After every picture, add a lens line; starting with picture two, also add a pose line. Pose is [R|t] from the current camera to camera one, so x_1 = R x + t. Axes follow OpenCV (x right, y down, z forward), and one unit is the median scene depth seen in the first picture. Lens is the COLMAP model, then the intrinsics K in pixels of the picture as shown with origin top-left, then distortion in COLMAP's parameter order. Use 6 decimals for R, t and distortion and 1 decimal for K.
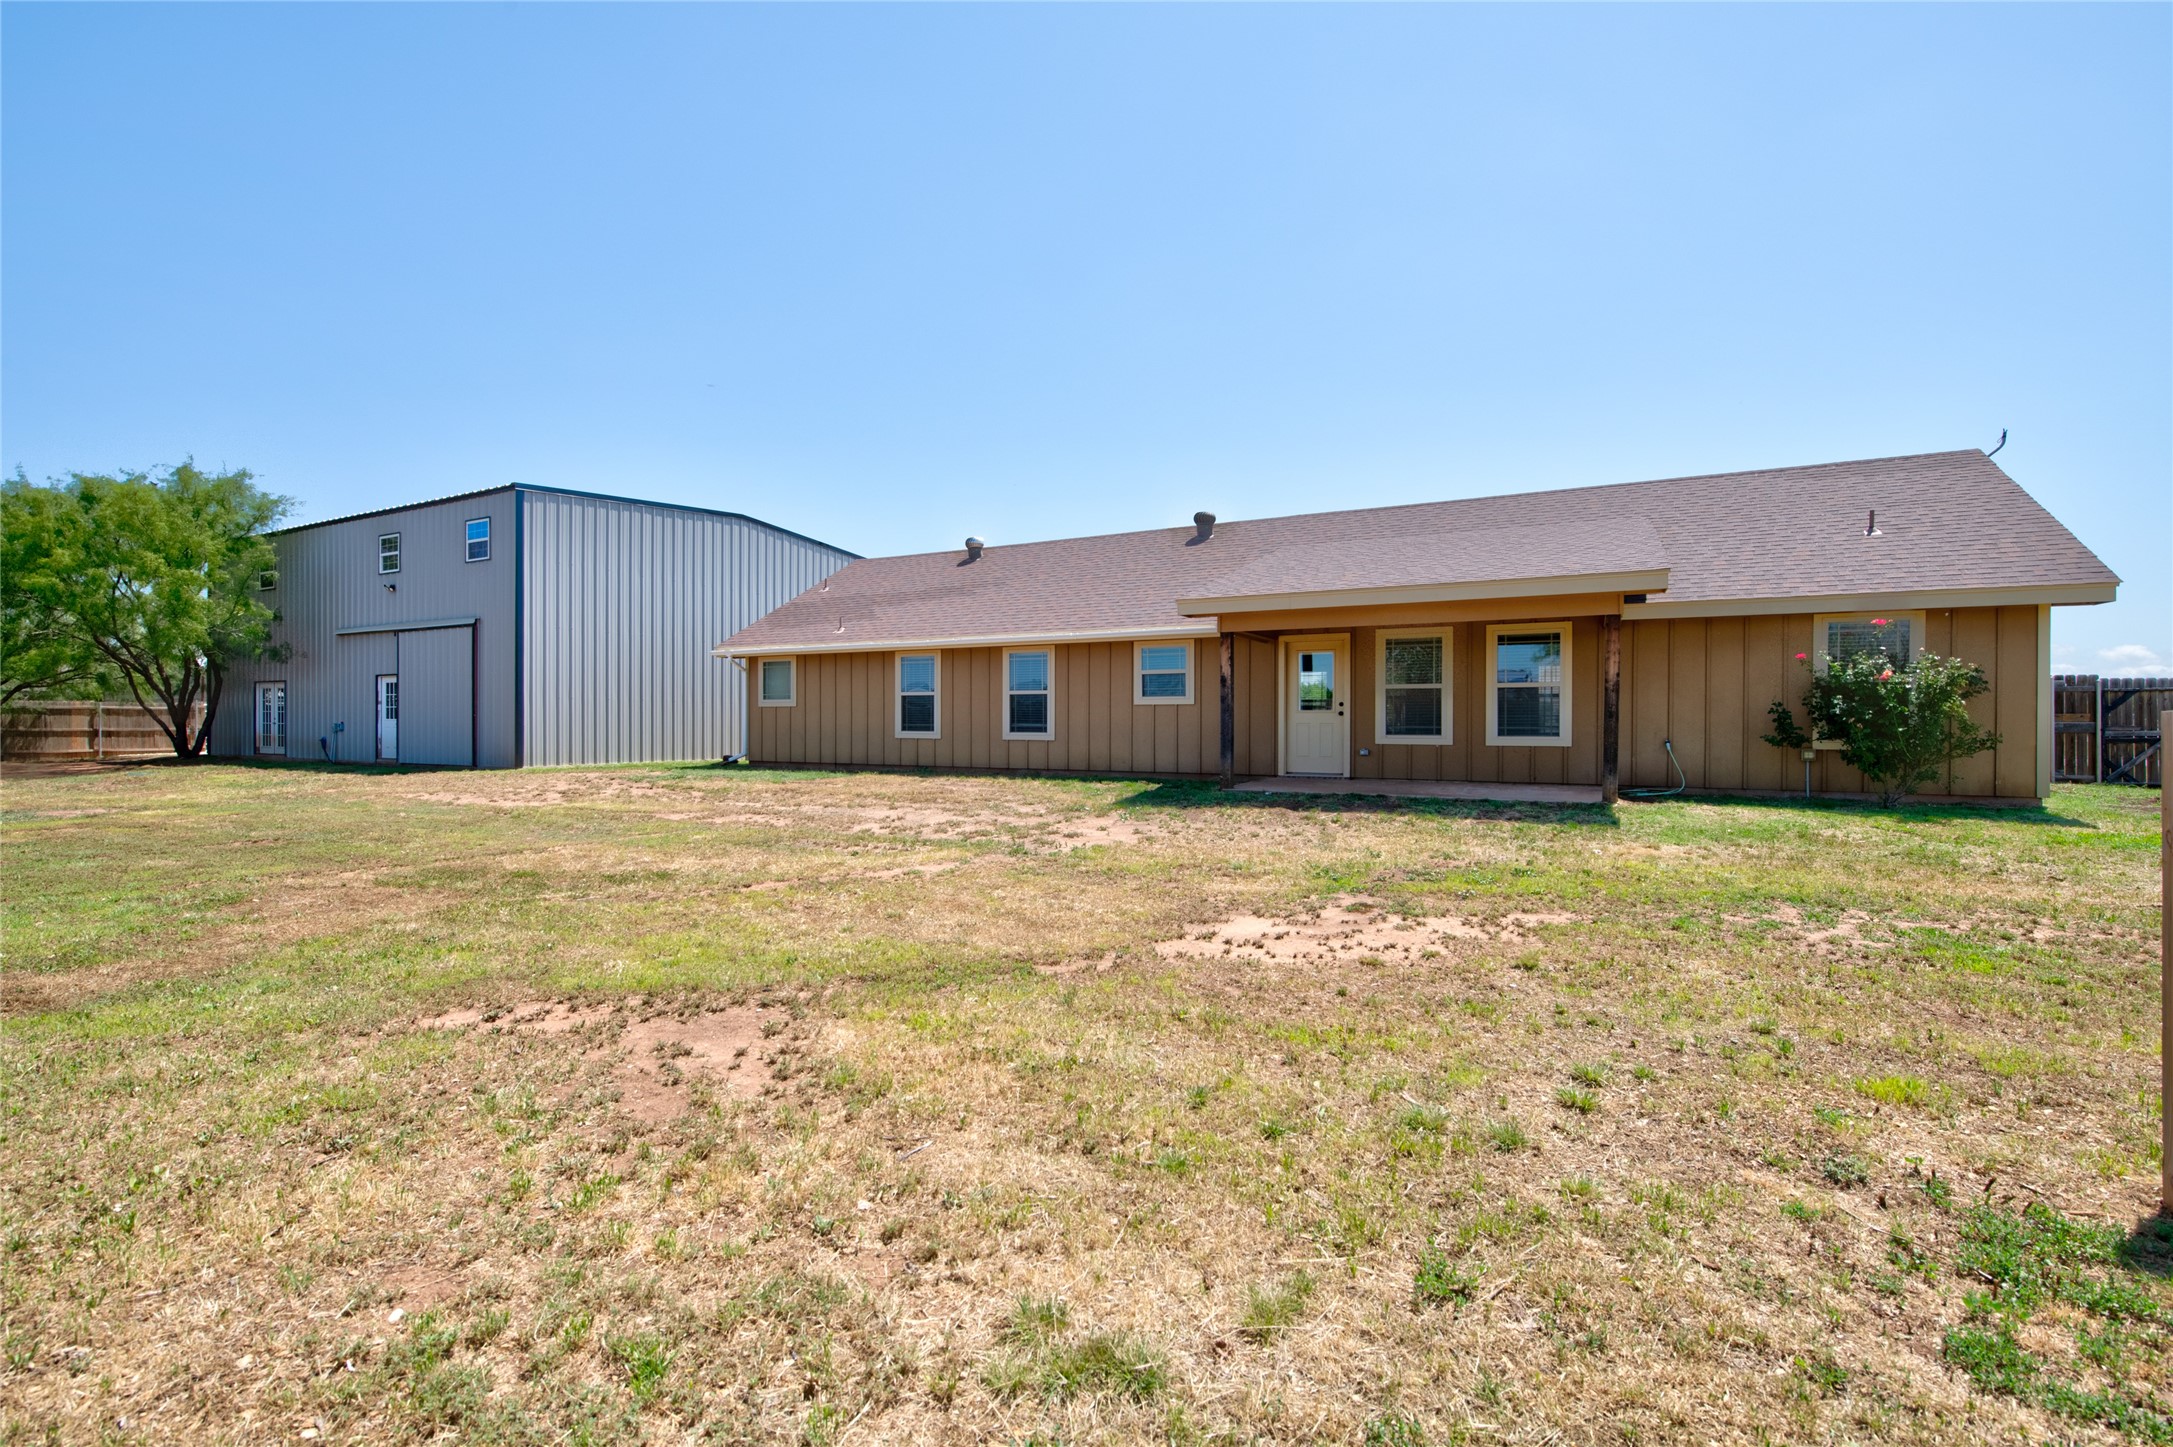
lens RADIAL K [[972.4, 0, 1096.8], [0, 972.4, 707.2], [0, 0, 1]] dist [-0.003547, -0.000532]
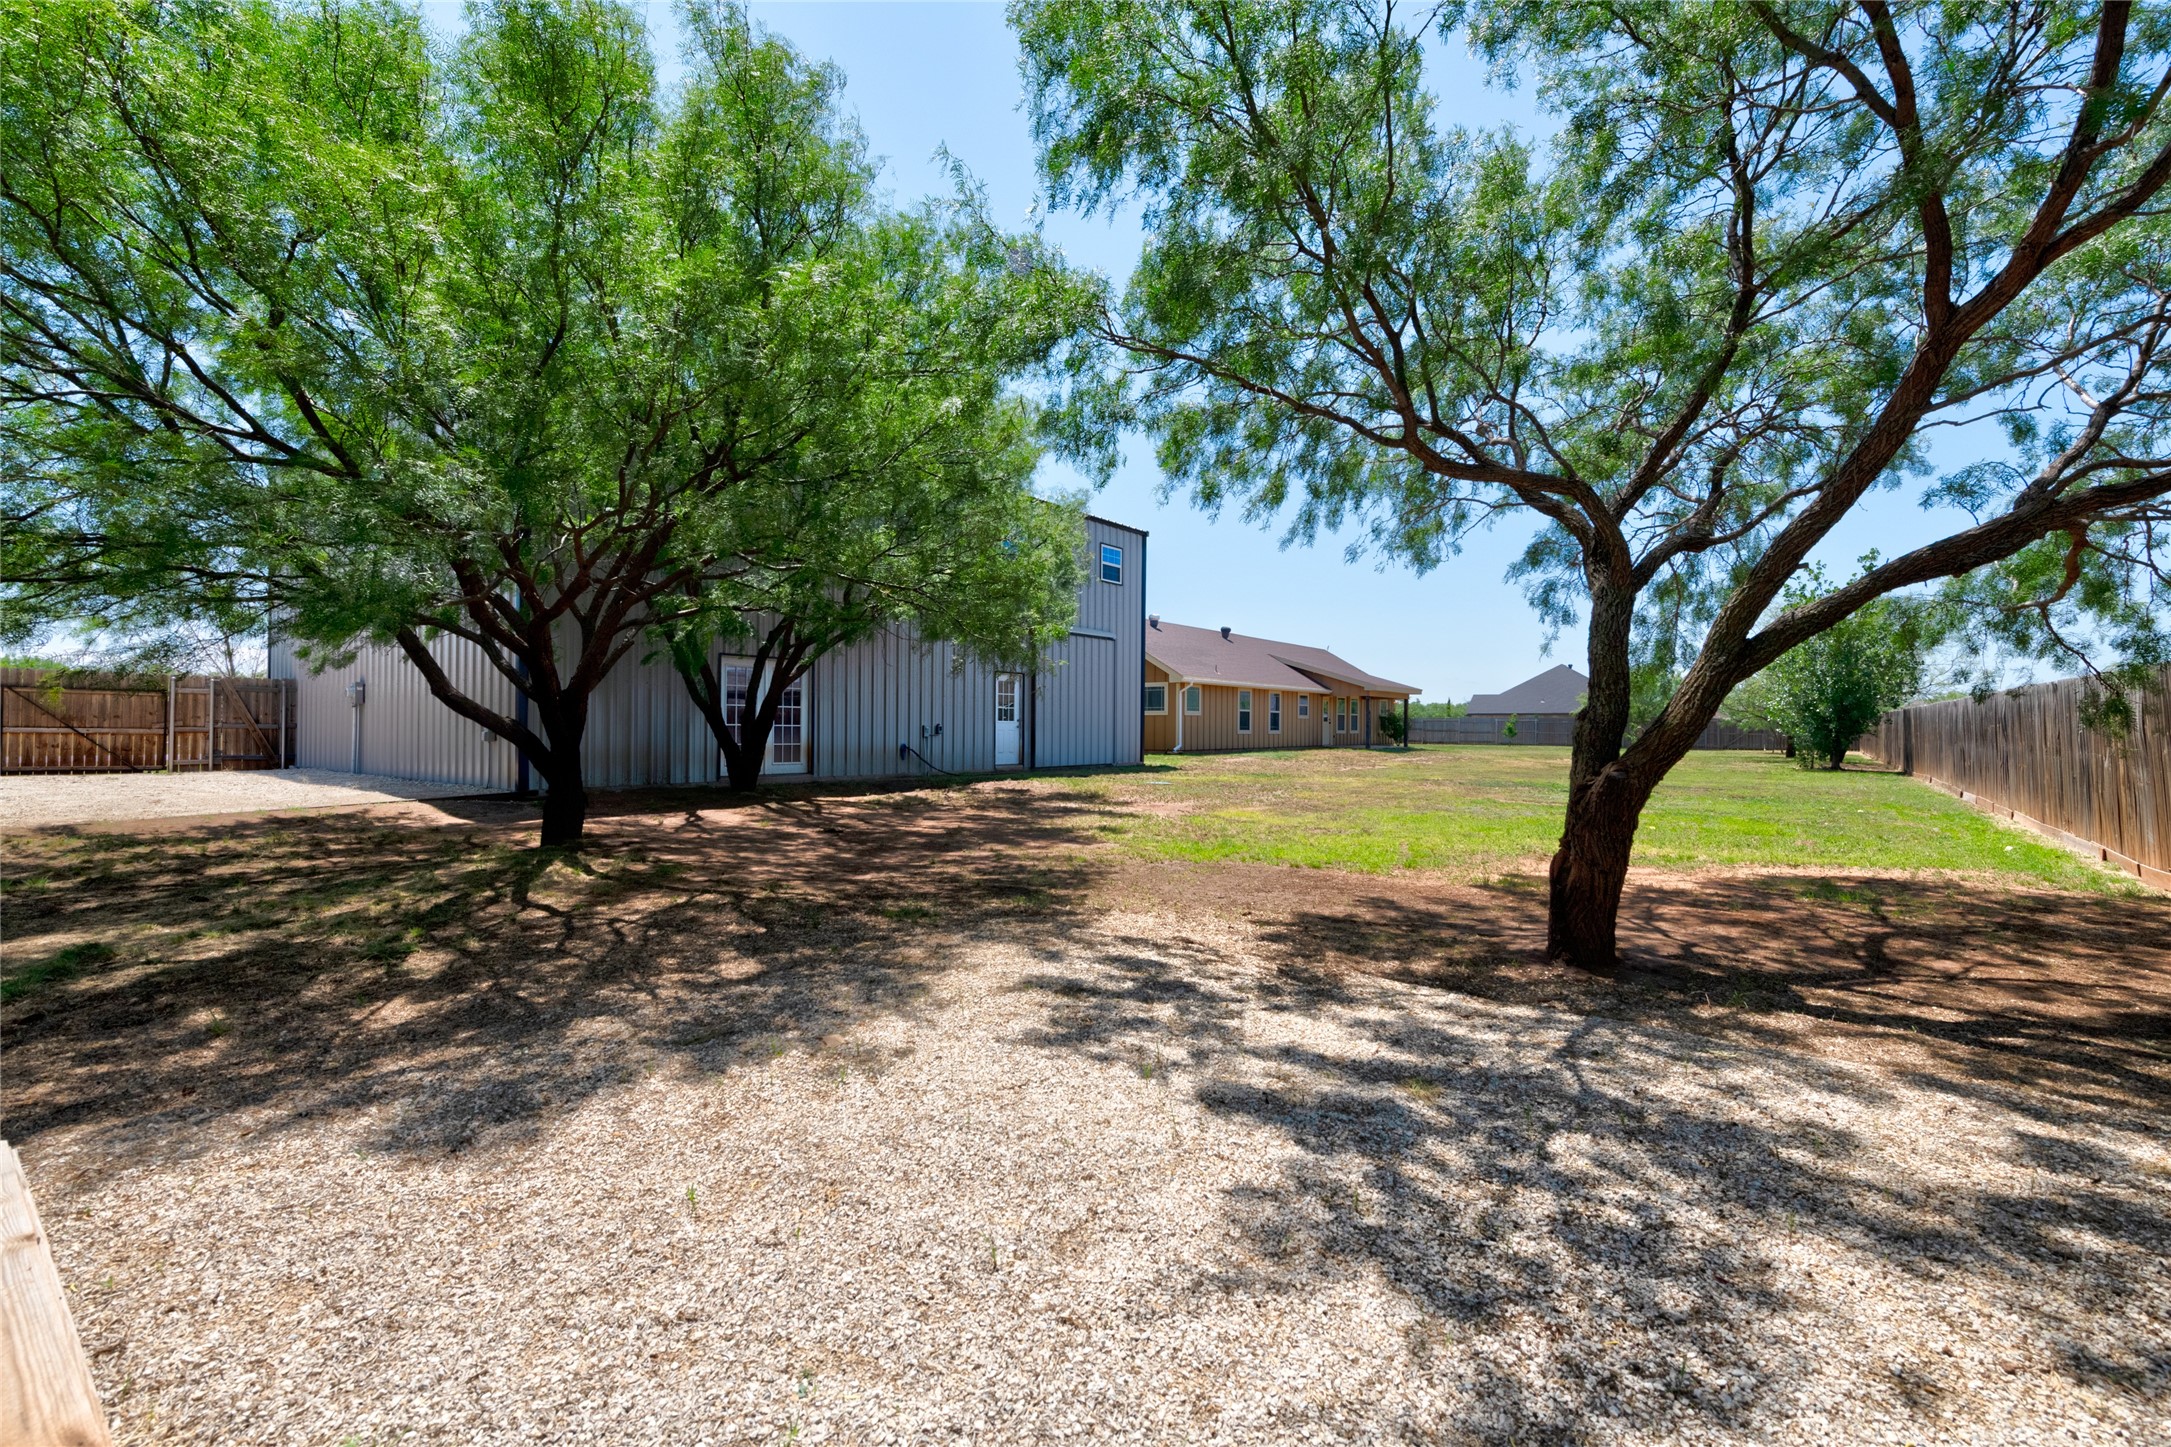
lens RADIAL K [[971.5, 0, 1095.8], [0, 971.5, 707.2], [0, 0, 1]] dist [-0.003547, -0.000532]
pose [[0.143663, 0.022427, 0.989373, -1.970380], [-0.014850, 0.999679, -0.020504, 0.020766], [-0.989515, -0.011747, 0.143950, 0.951151]]
